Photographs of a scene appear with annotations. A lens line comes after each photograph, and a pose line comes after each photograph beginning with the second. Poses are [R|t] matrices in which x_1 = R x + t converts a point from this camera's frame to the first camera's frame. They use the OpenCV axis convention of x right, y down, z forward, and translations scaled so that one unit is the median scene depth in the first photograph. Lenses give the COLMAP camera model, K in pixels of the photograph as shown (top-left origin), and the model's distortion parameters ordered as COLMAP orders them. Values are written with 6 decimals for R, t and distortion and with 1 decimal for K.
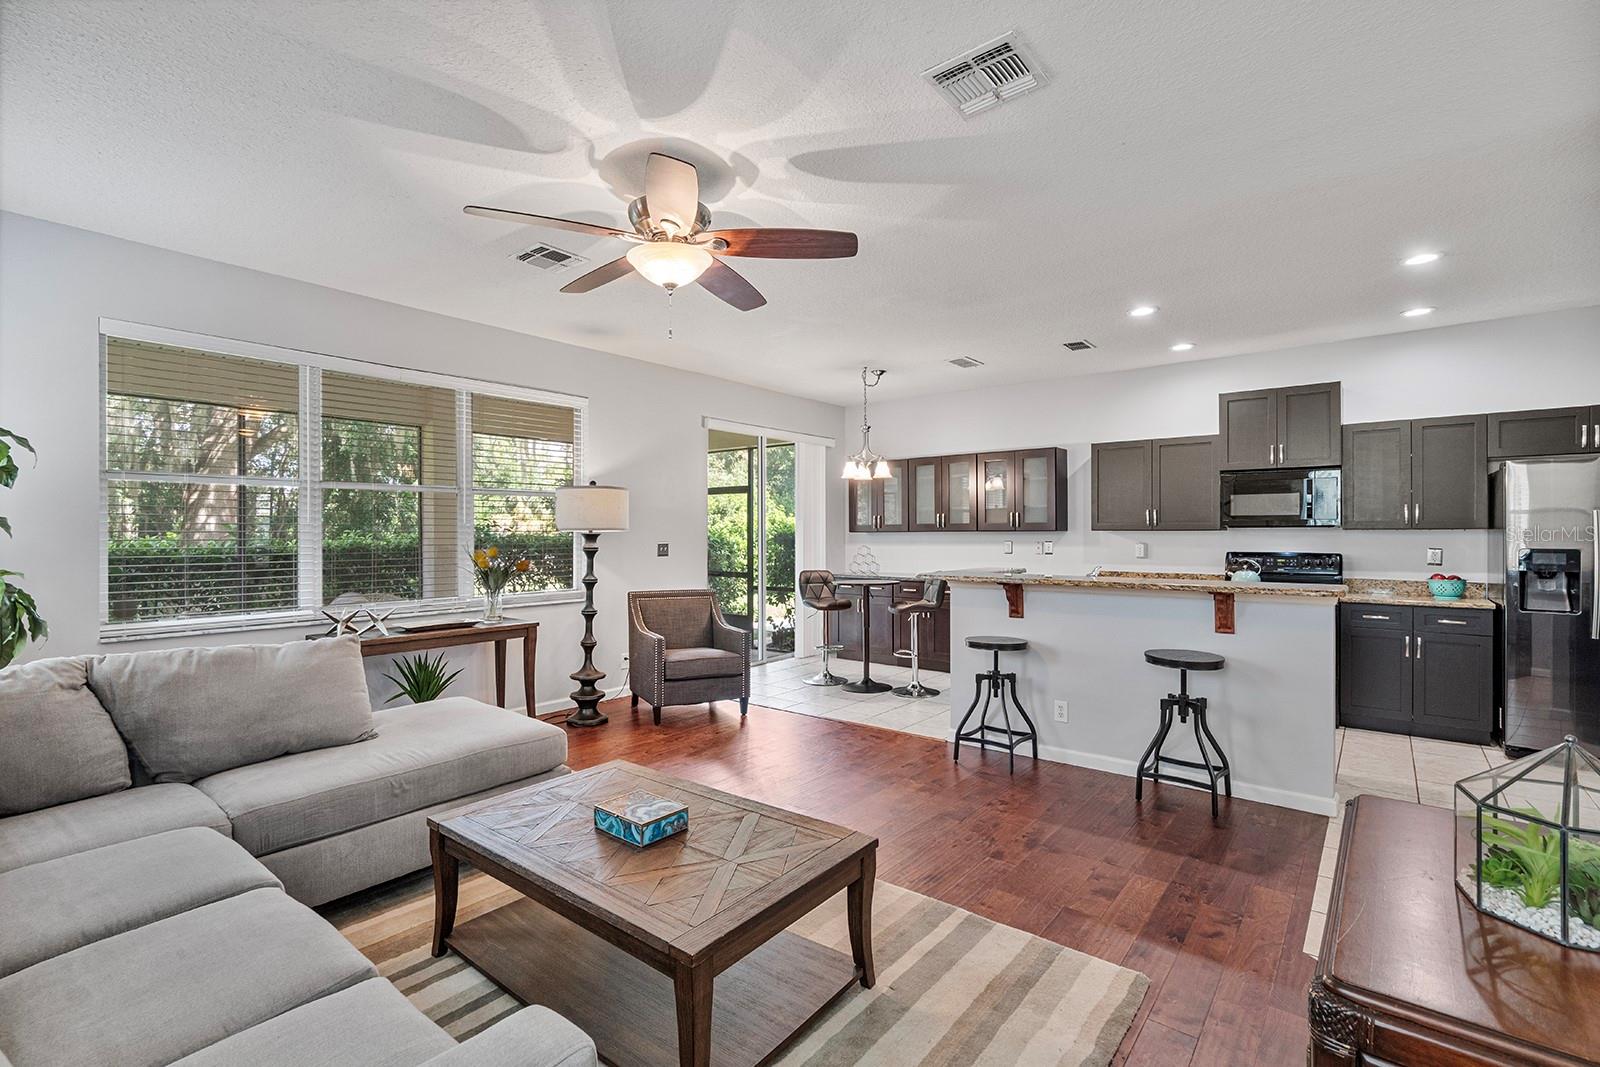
lens RADIAL K [[732.0, 0, 795.6], [0, 732.0, 531.0], [0, 0, 1]] dist [-0.004450, 0.002509]
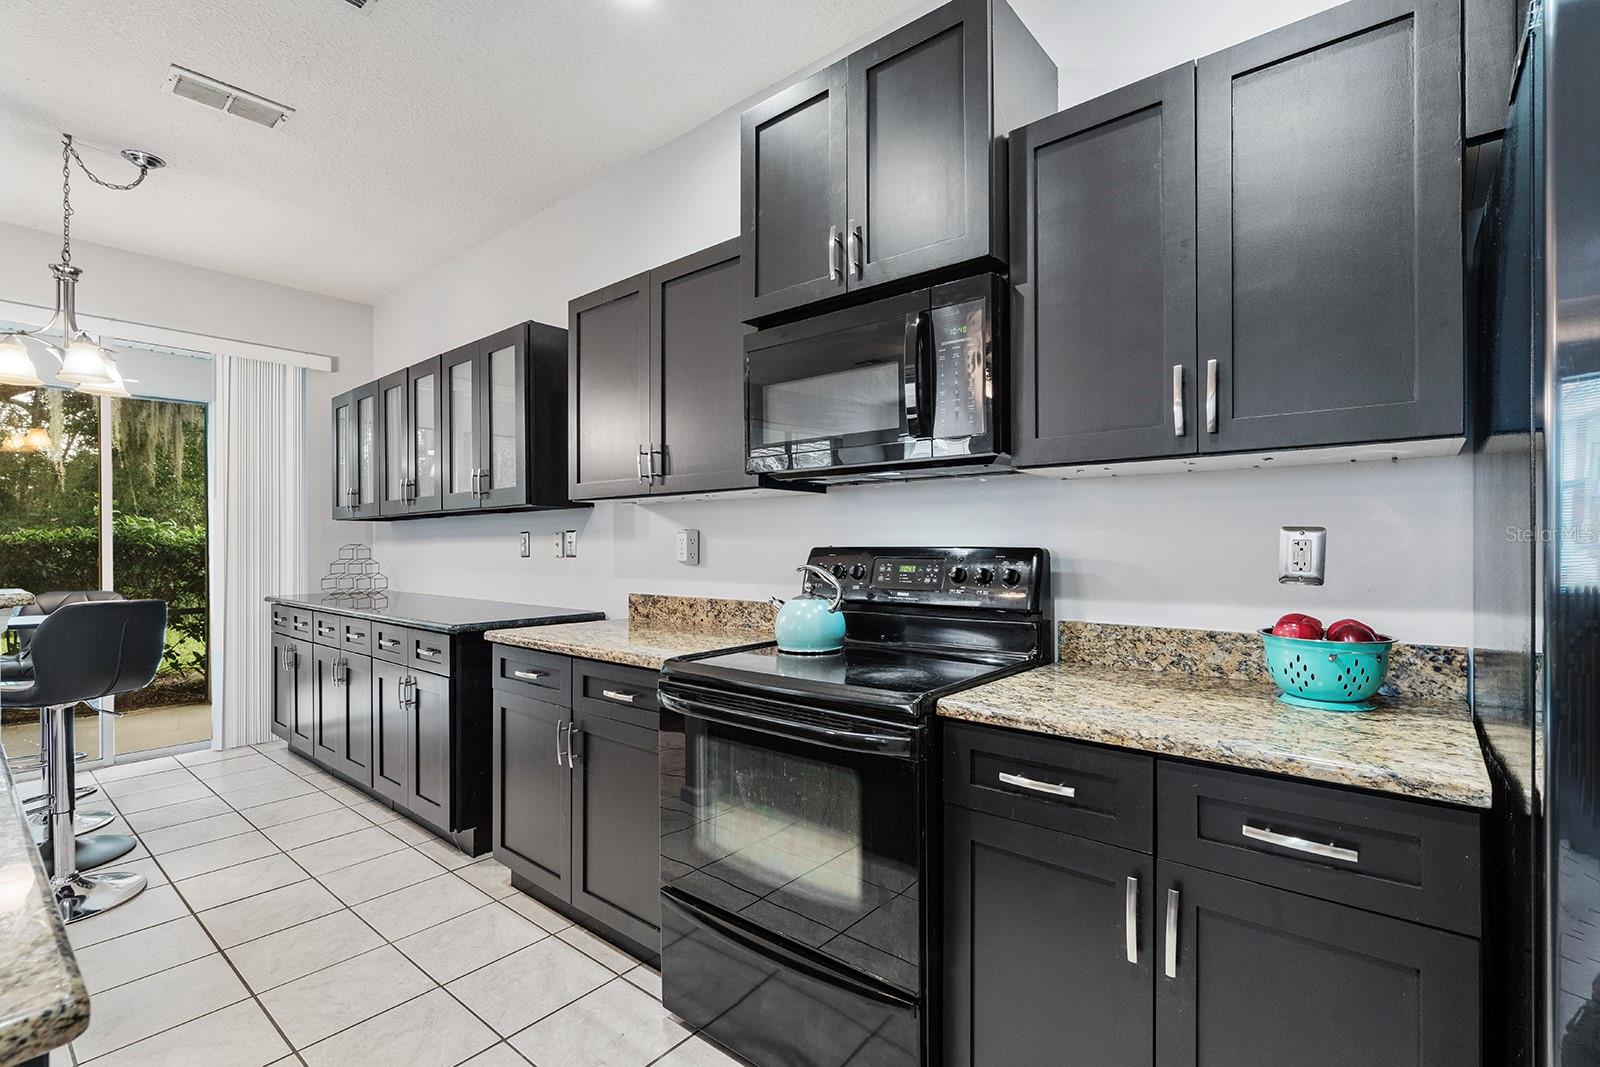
lens RADIAL K [[732.0, 0, 811.6], [0, 732.0, 538.8], [0, 0, 1]] dist [-0.004450, 0.002509]
pose [[0.999858, -0.005009, -0.016060, 0.548366], [0.004966, 0.999984, -0.002741, 0.023469], [0.016073, 0.002661, 0.999867, 0.563351]]
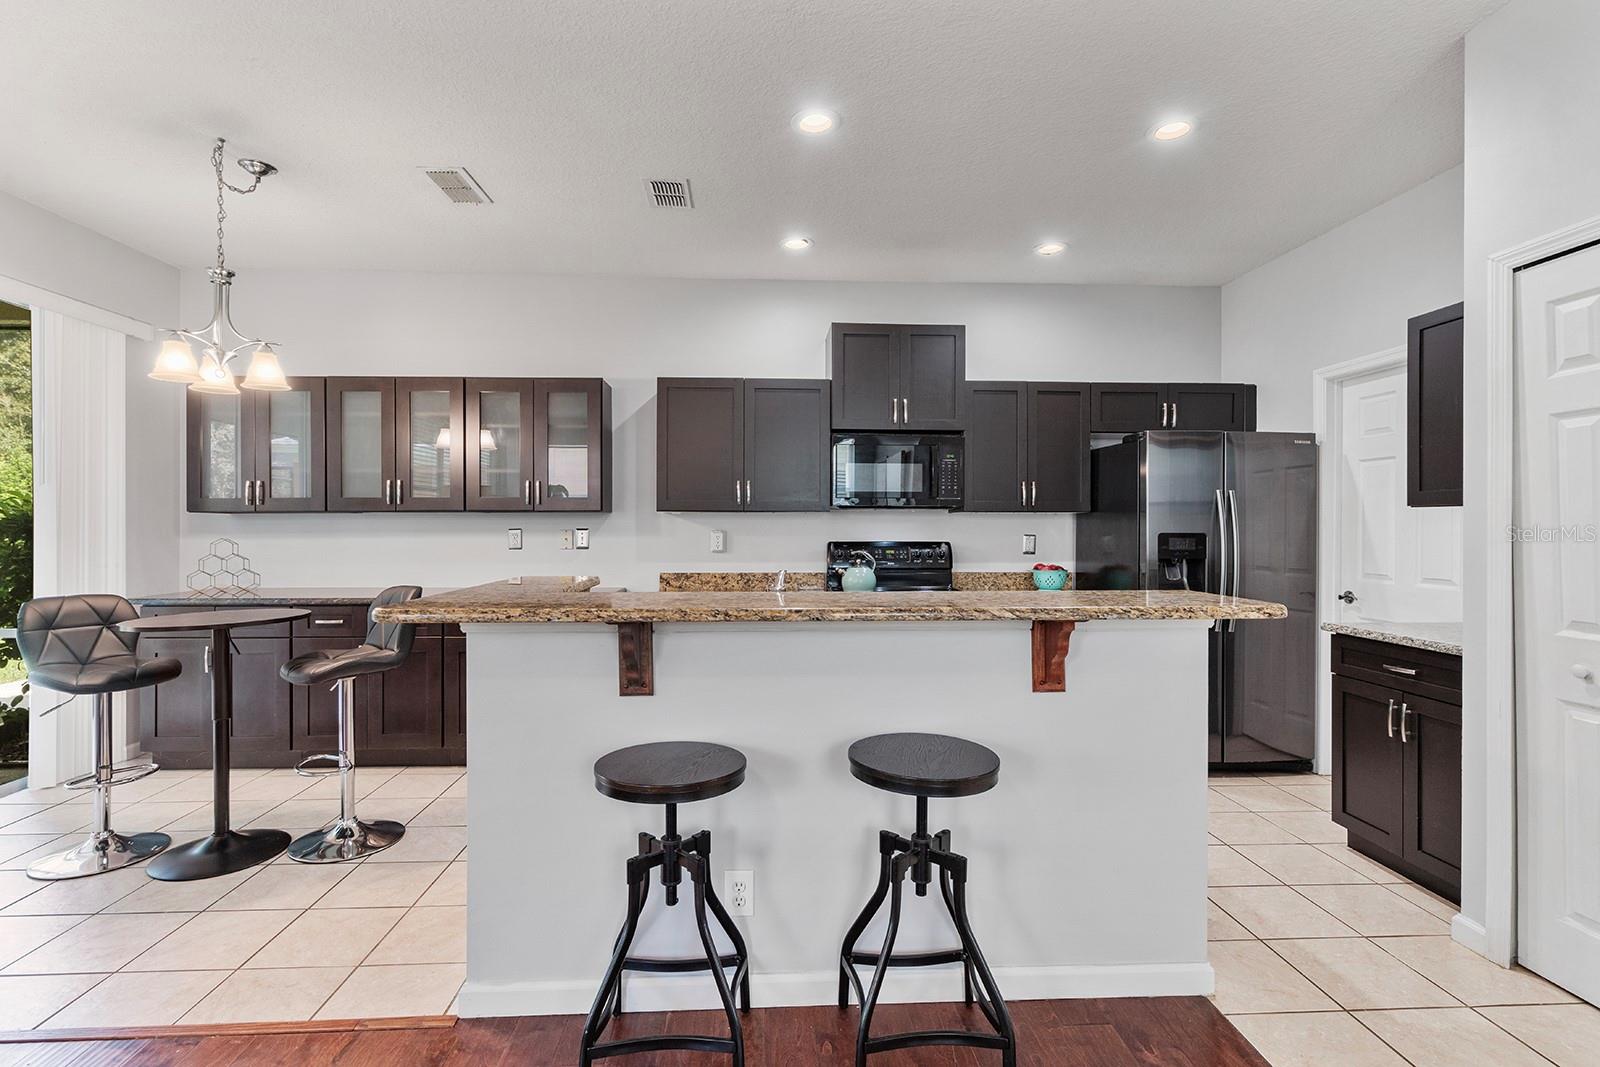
lens RADIAL K [[732.0, 0, 781.4], [0, 732.0, 526.7], [0, 0, 1]] dist [-0.004450, 0.002509]
pose [[0.745698, 0.002734, 0.666278, 0.053492], [-0.004208, 0.999991, 0.000606, 0.012040], [-0.666271, -0.003256, 0.745703, 0.437138]]
